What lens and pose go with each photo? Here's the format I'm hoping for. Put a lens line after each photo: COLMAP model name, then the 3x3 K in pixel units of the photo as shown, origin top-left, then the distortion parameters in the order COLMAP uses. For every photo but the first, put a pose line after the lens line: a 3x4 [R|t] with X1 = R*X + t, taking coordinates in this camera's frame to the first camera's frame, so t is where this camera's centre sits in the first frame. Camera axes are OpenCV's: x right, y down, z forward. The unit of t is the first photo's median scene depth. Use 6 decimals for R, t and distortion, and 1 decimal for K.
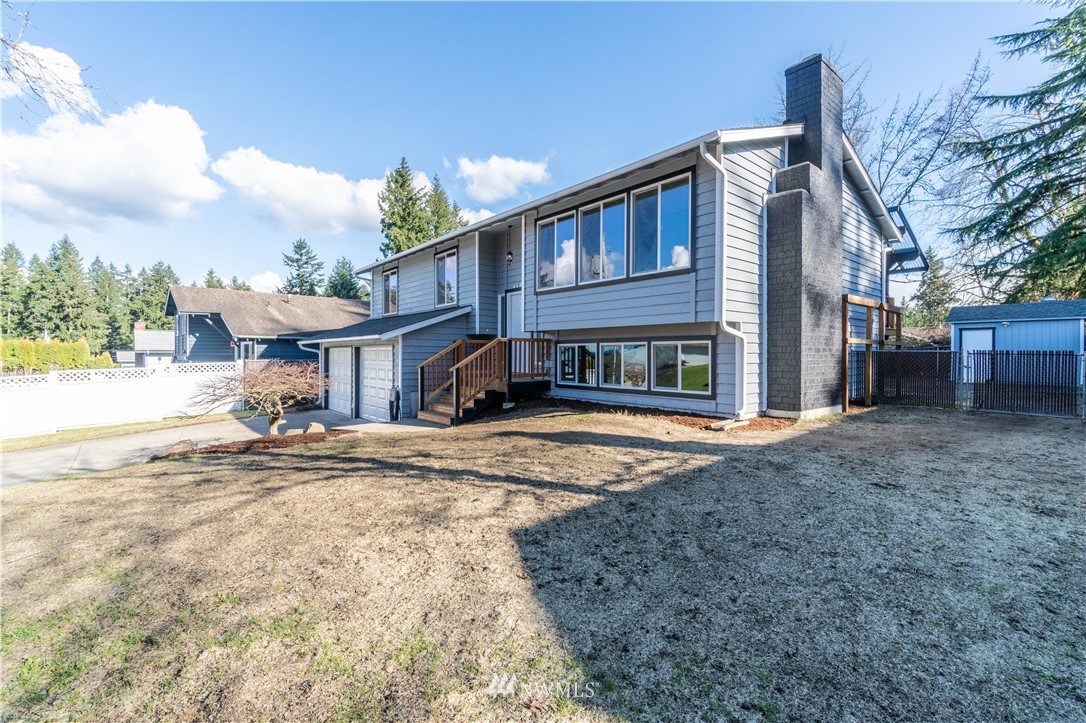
lens RADIAL K [[470.9, 0, 539.9], [0, 470.9, 361.4], [0, 0, 1]] dist [-0.000187, -0.000140]
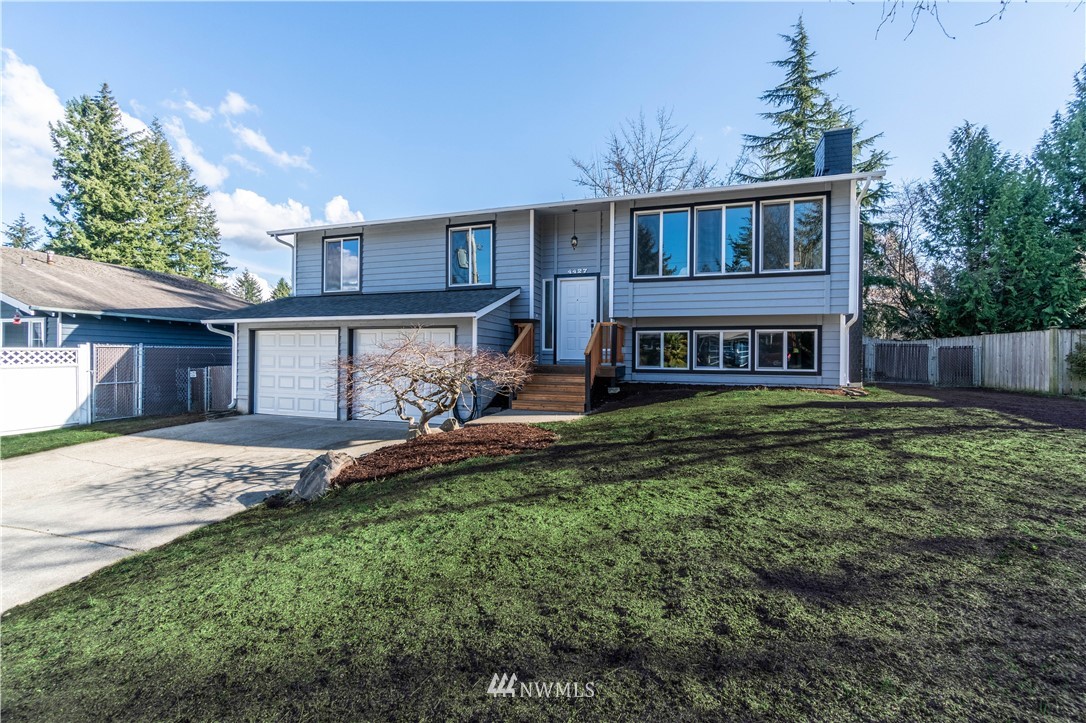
lens RADIAL K [[470.9, 0, 542.1], [0, 470.9, 358.7], [0, 0, 1]] dist [-0.000187, -0.000140]
pose [[0.854644, 0.006757, 0.519171, -0.373575], [0.000327, 0.999908, -0.013551, 0.021204], [-0.519215, 0.011751, 0.854563, 0.118274]]
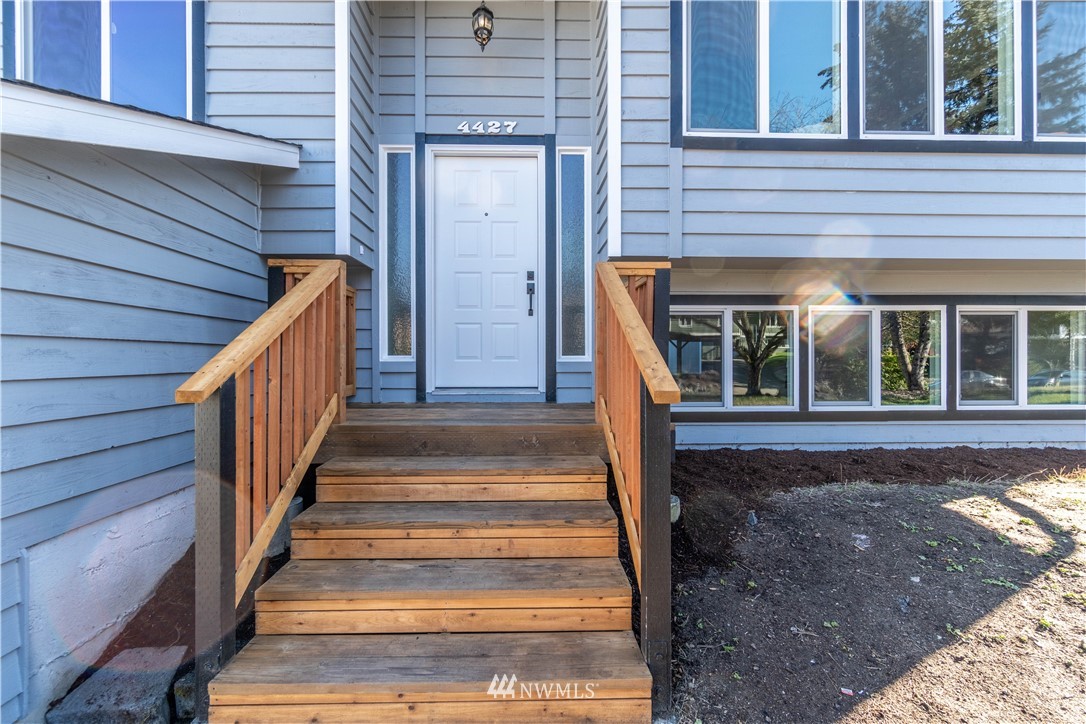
lens RADIAL K [[470.9, 0, 545.3], [0, 470.9, 364.9], [0, 0, 1]] dist [-0.000187, -0.000140]
pose [[0.616078, 0.000888, 0.787685, -0.171111], [0.014728, 0.999812, -0.012646, 0.007543], [-0.787548, 0.019392, 0.615948, 0.460500]]
